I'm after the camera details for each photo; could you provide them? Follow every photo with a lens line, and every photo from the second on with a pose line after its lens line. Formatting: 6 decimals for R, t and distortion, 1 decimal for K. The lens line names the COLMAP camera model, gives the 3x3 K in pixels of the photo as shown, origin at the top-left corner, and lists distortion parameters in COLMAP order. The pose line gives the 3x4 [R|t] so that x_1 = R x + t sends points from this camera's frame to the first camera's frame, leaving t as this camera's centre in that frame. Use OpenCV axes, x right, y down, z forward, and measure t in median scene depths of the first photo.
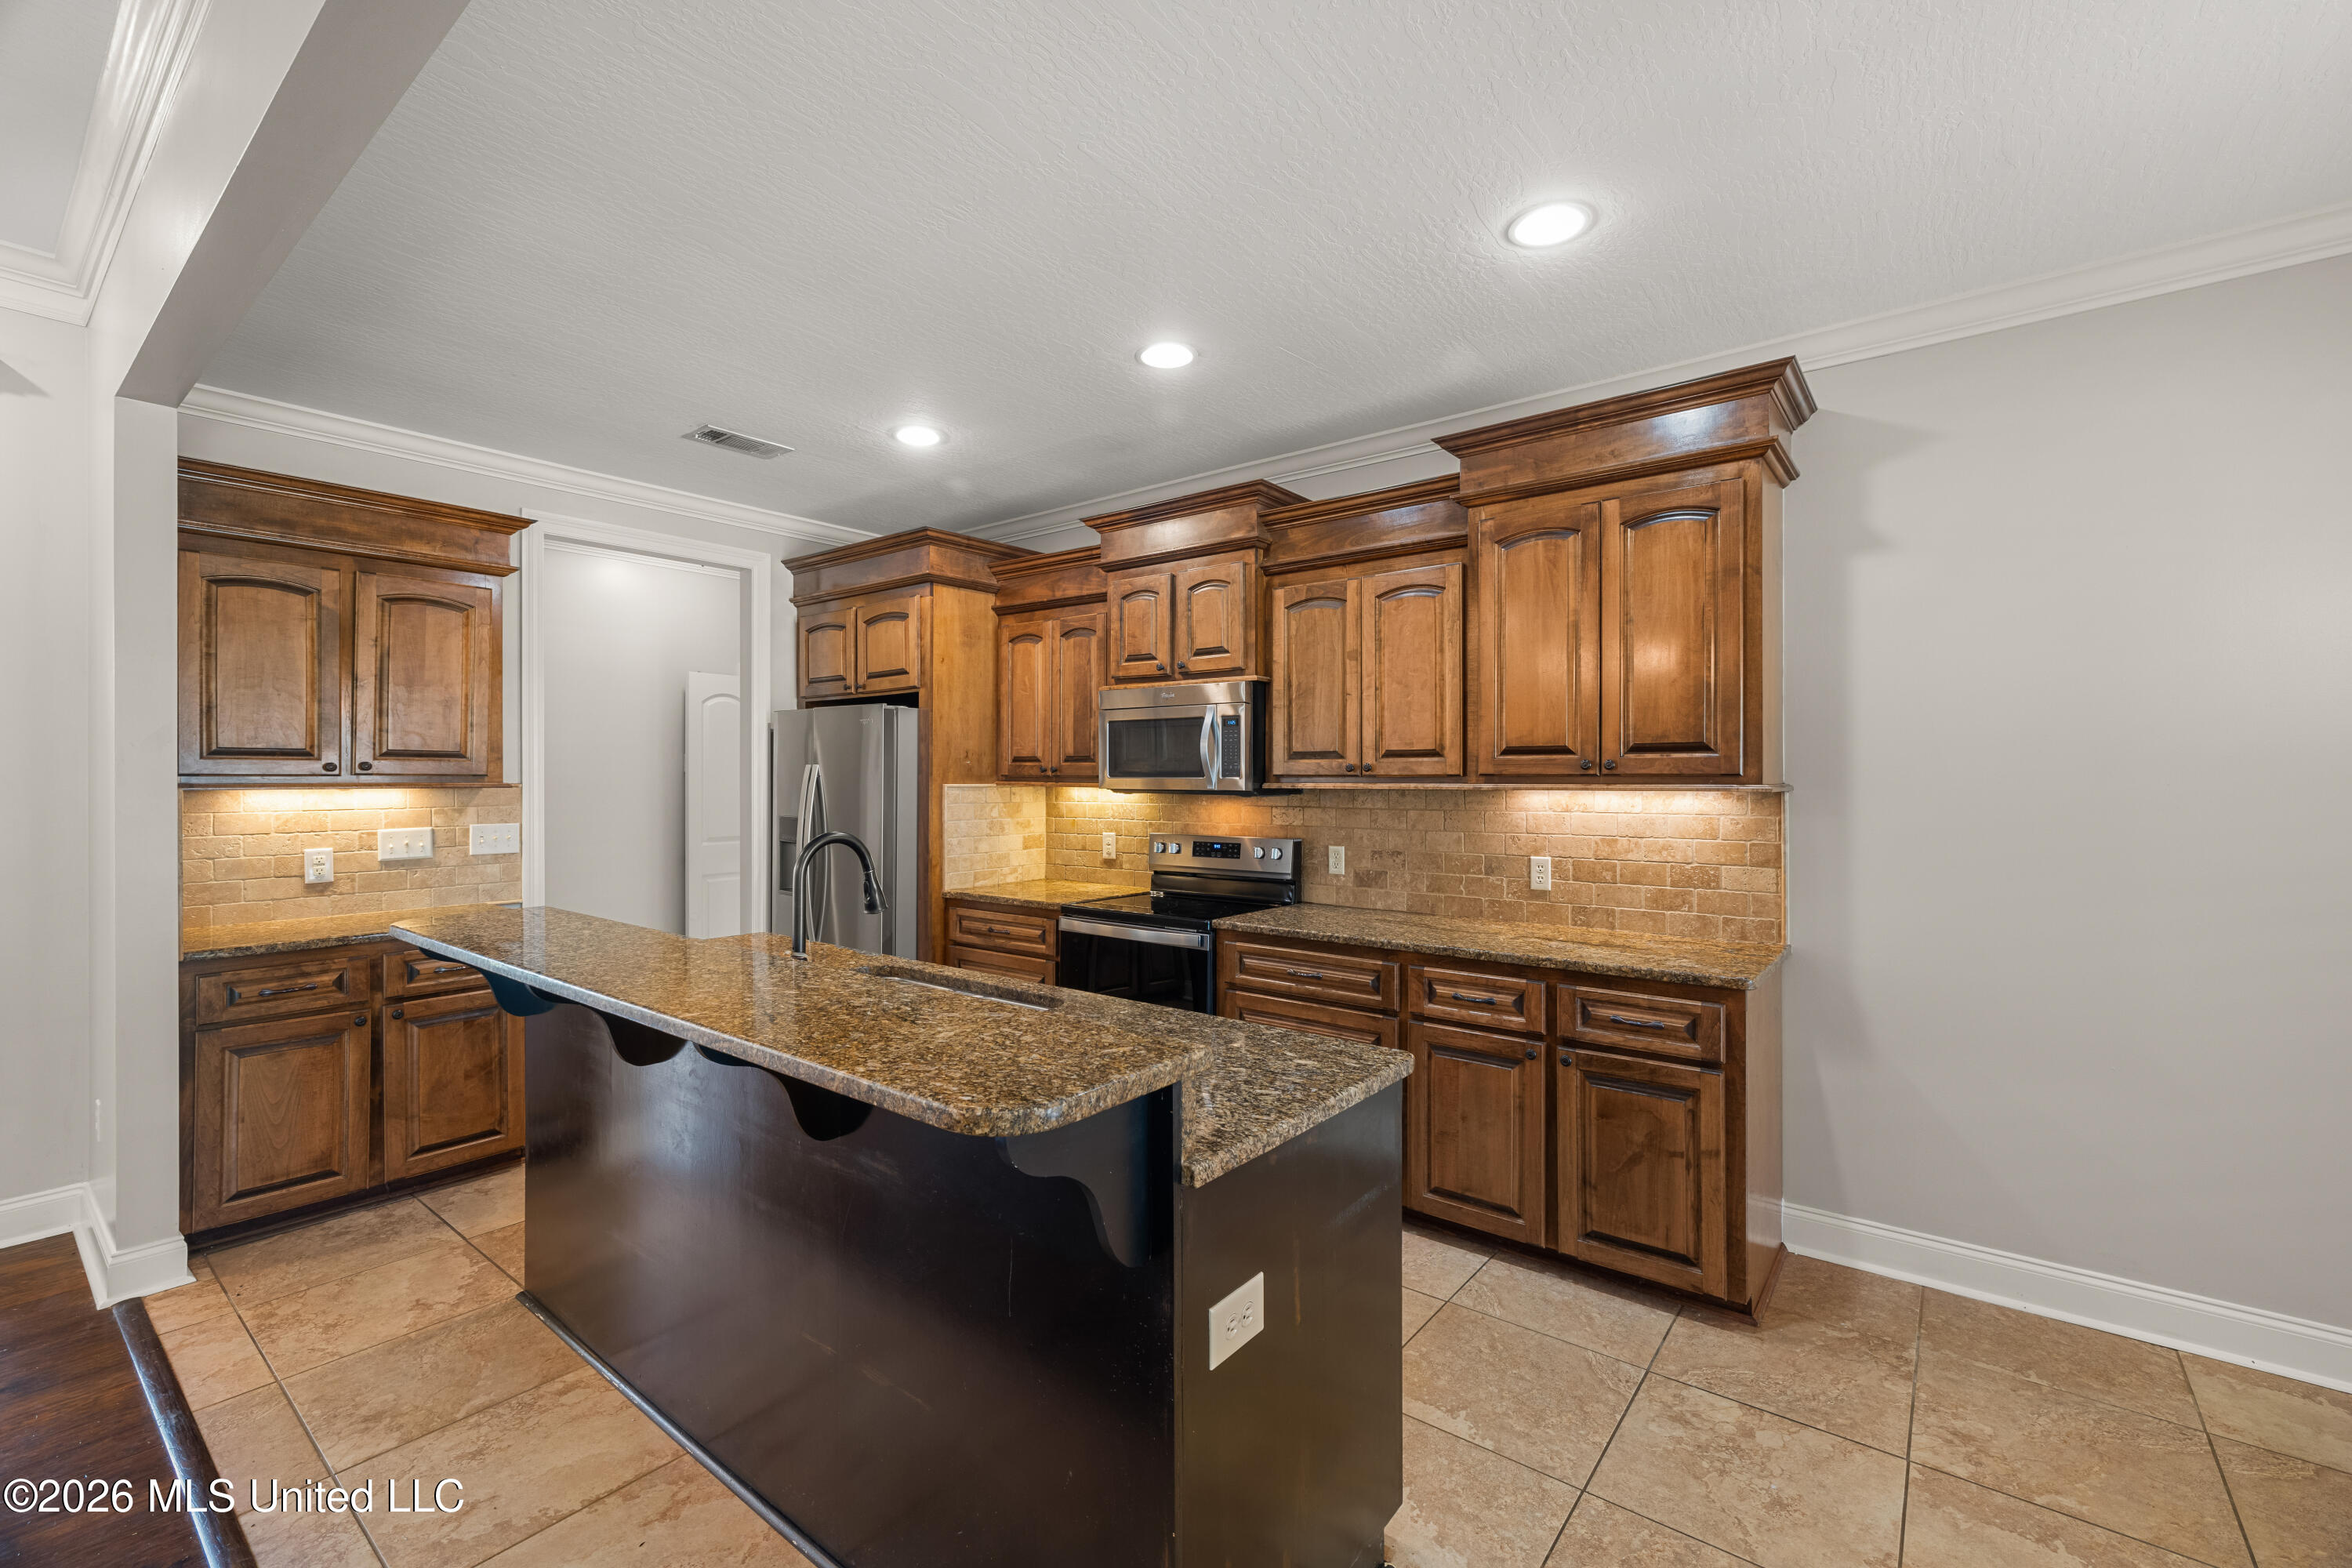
lens RADIAL K [[996.9, 0, 1191.2], [0, 996.9, 778.5], [0, 0, 1]] dist [0.004094, 0.000530]
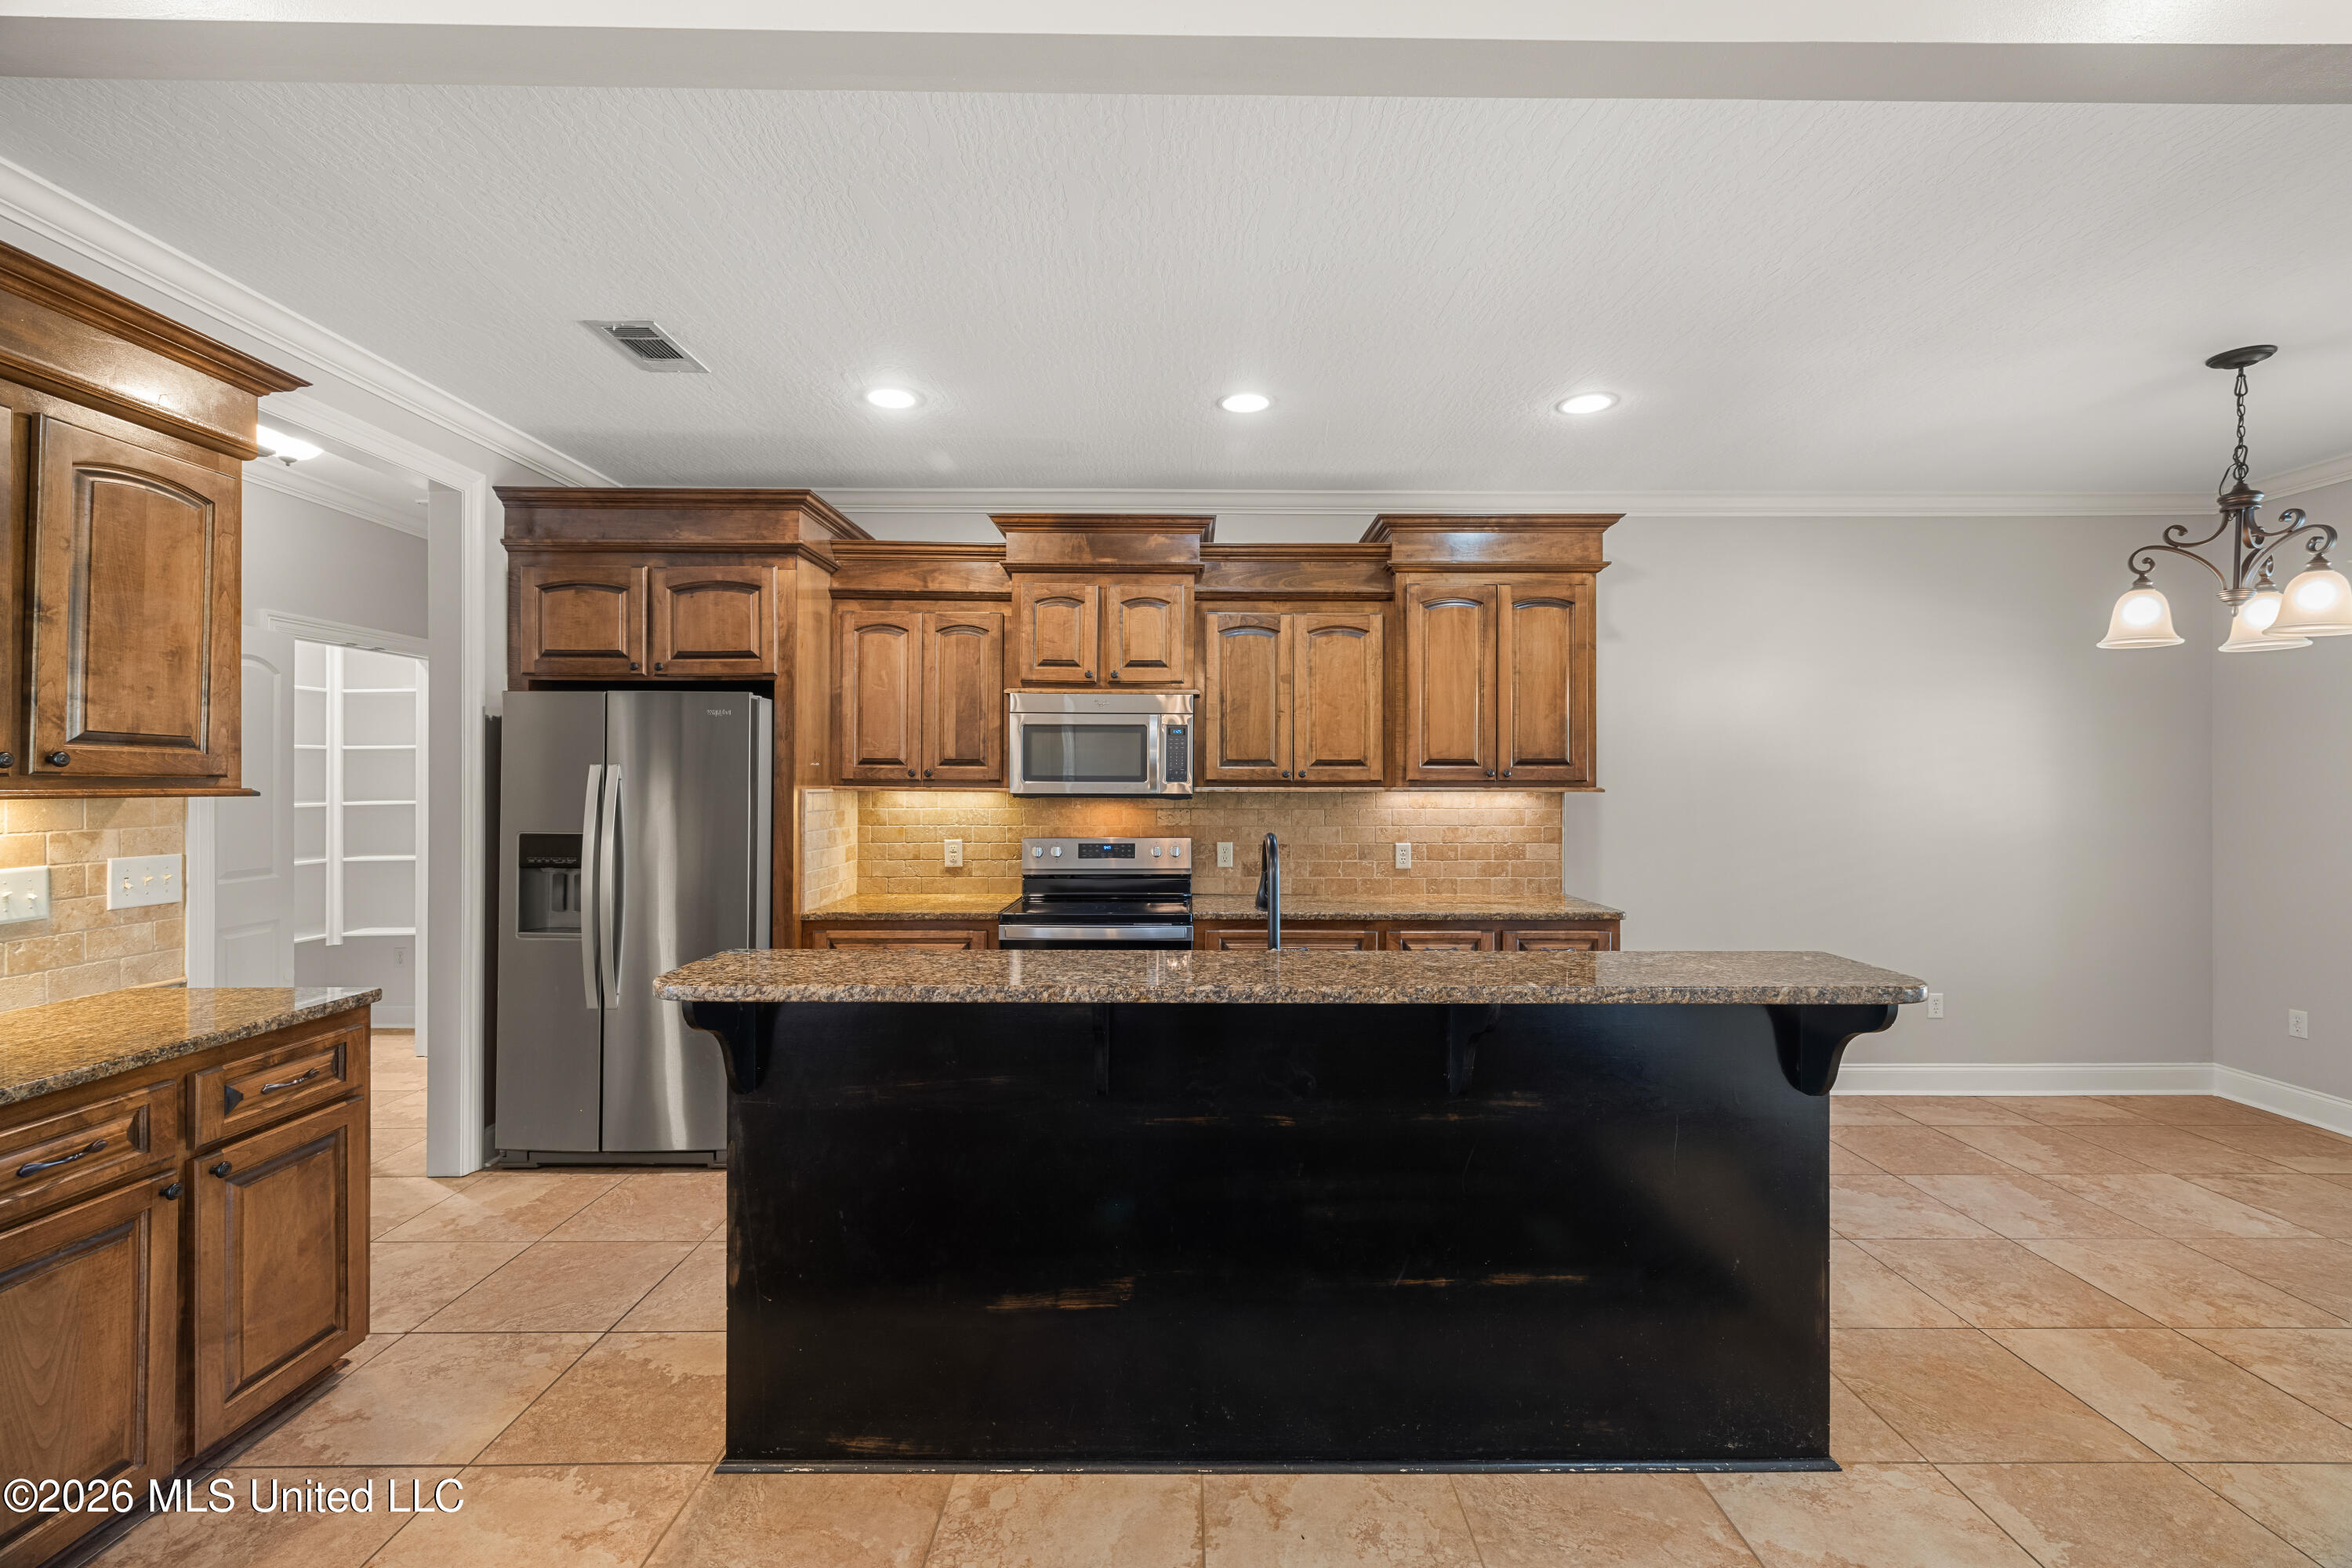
lens RADIAL K [[996.9, 0, 1191.2], [0, 996.9, 778.5], [0, 0, 1]] dist [0.004094, 0.000530]
pose [[0.783008, 0.004028, 0.621999, -0.651251], [-0.000933, 0.999986, -0.005301, 0.000961], [-0.622011, 0.003570, 0.783000, 0.143121]]
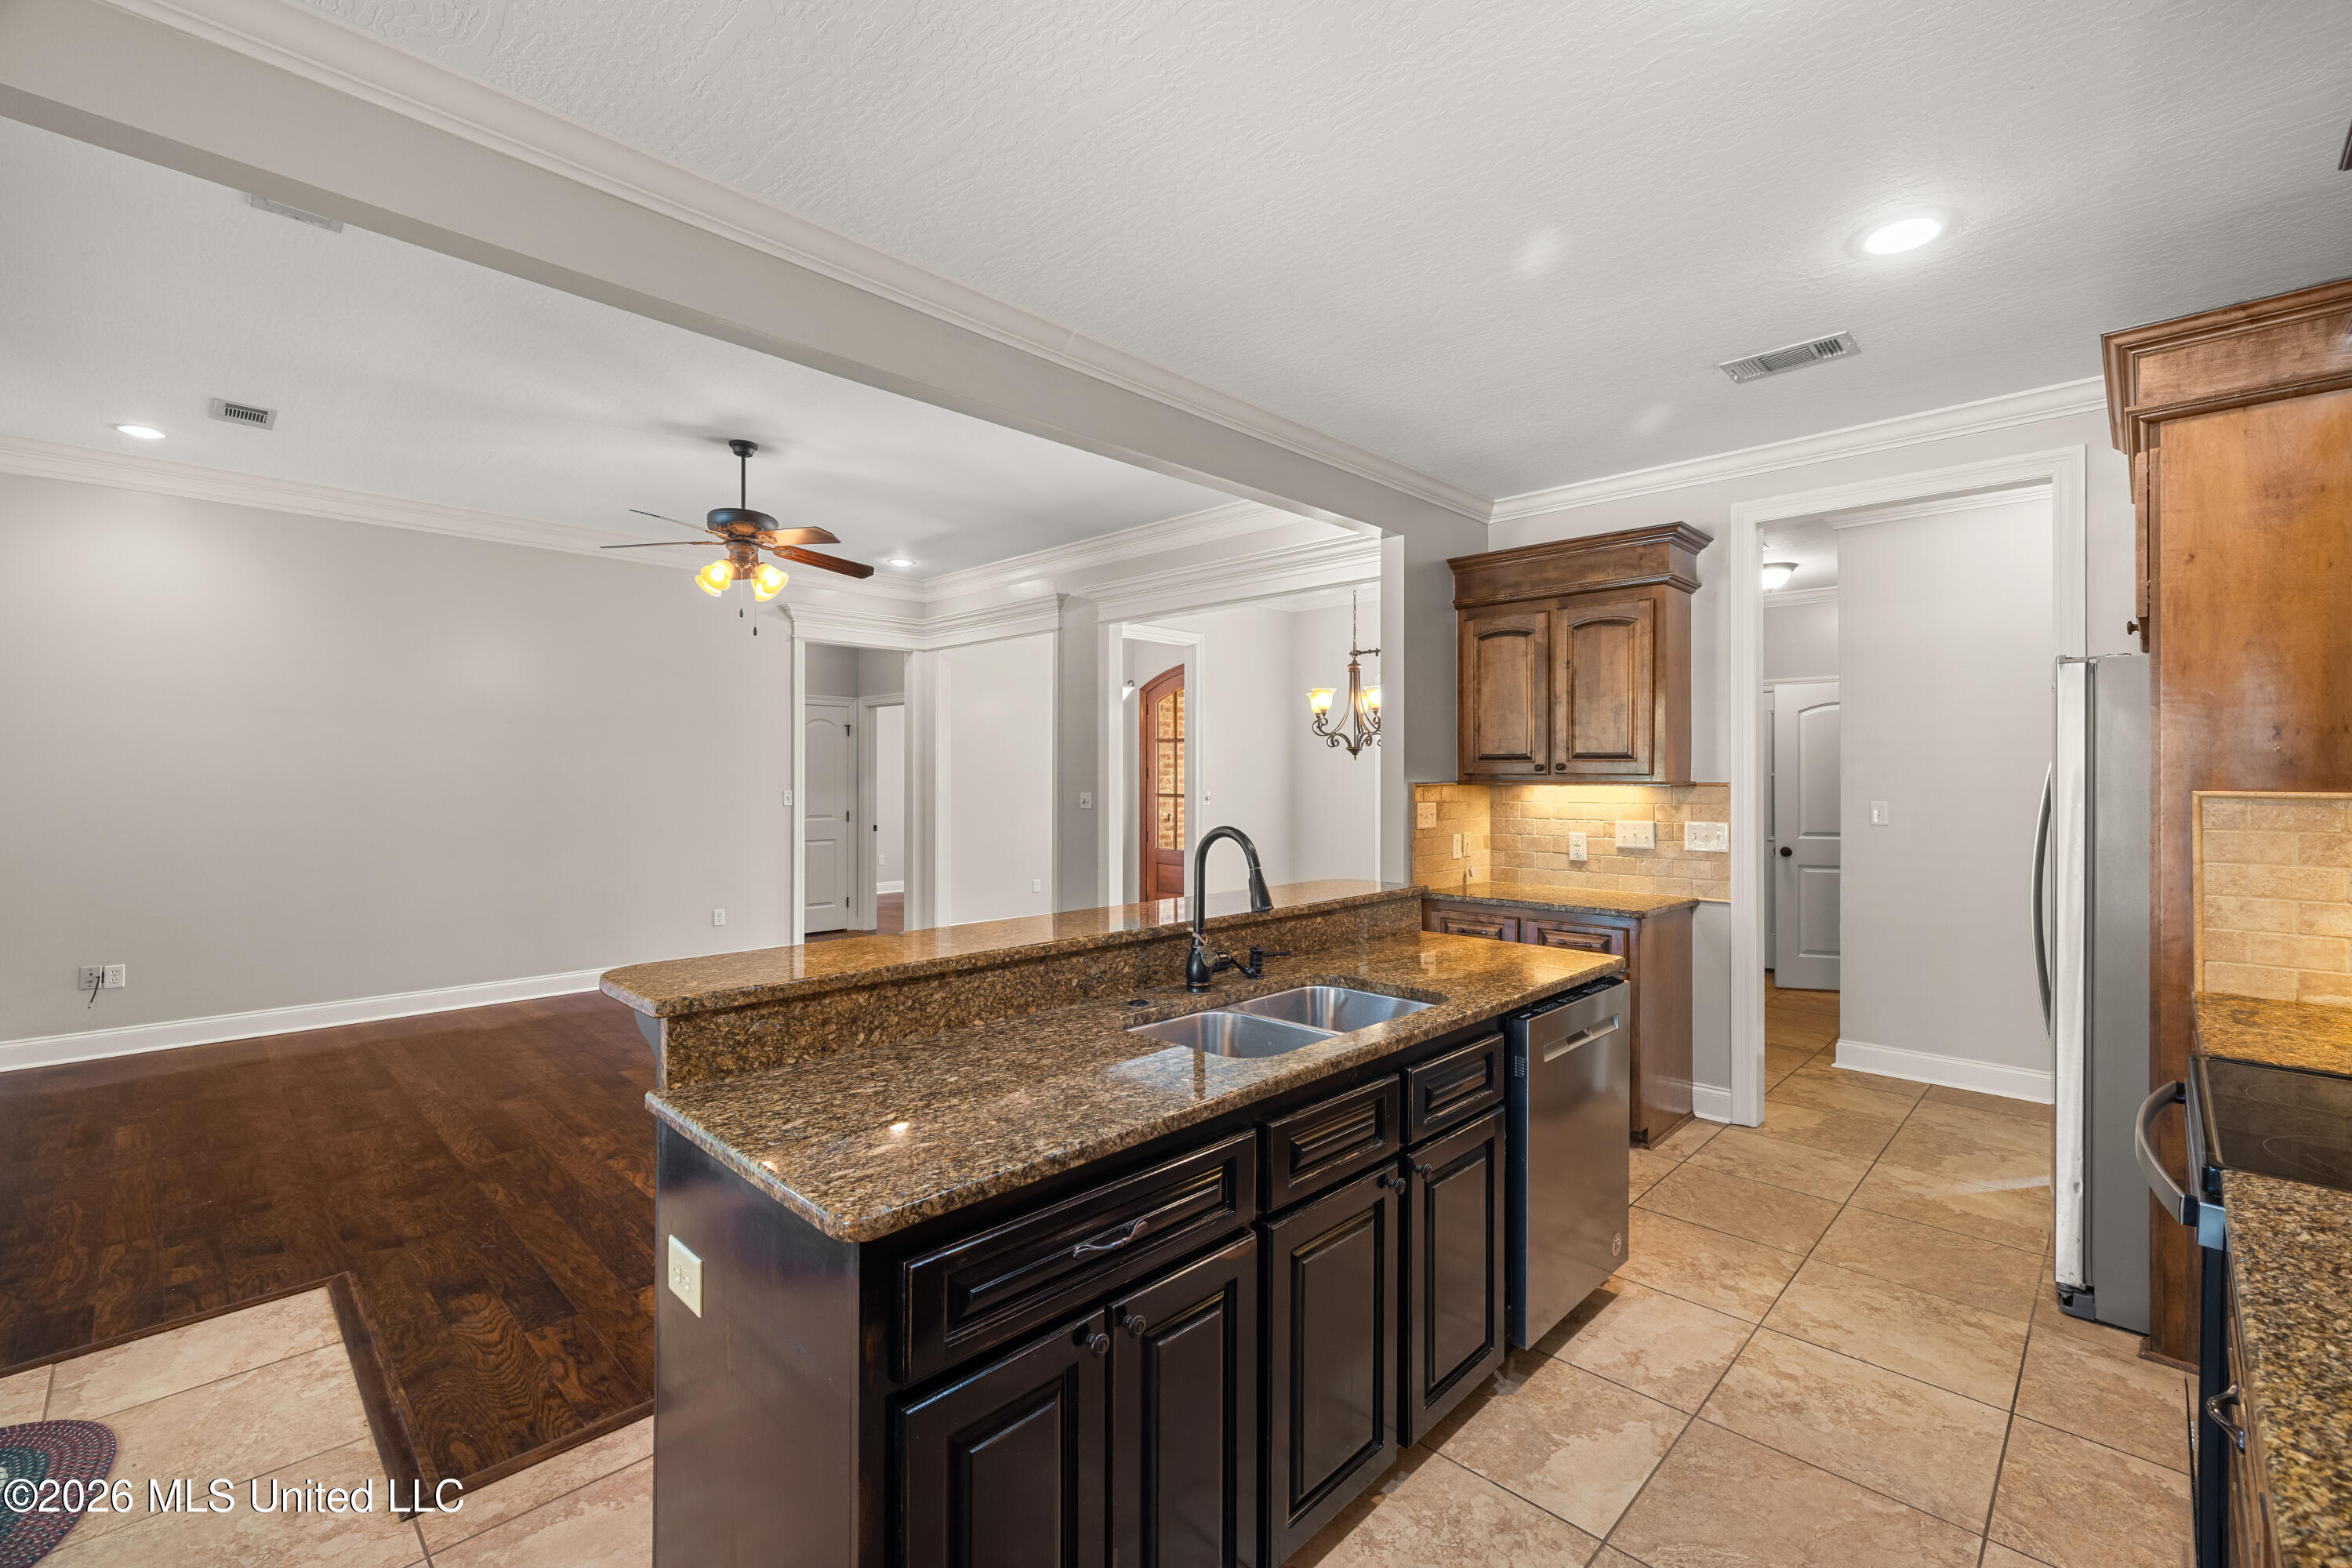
lens RADIAL K [[989.7, 0, 1189.7], [0, 989.7, 767.9], [0, 0, 1]] dist [0.000890, -0.000200]
pose [[-0.106094, -0.009636, -0.994309, 0.414828], [-0.005536, 0.999943, -0.009100, 0.002496], [0.994341, 0.004539, -0.106142, 0.653932]]
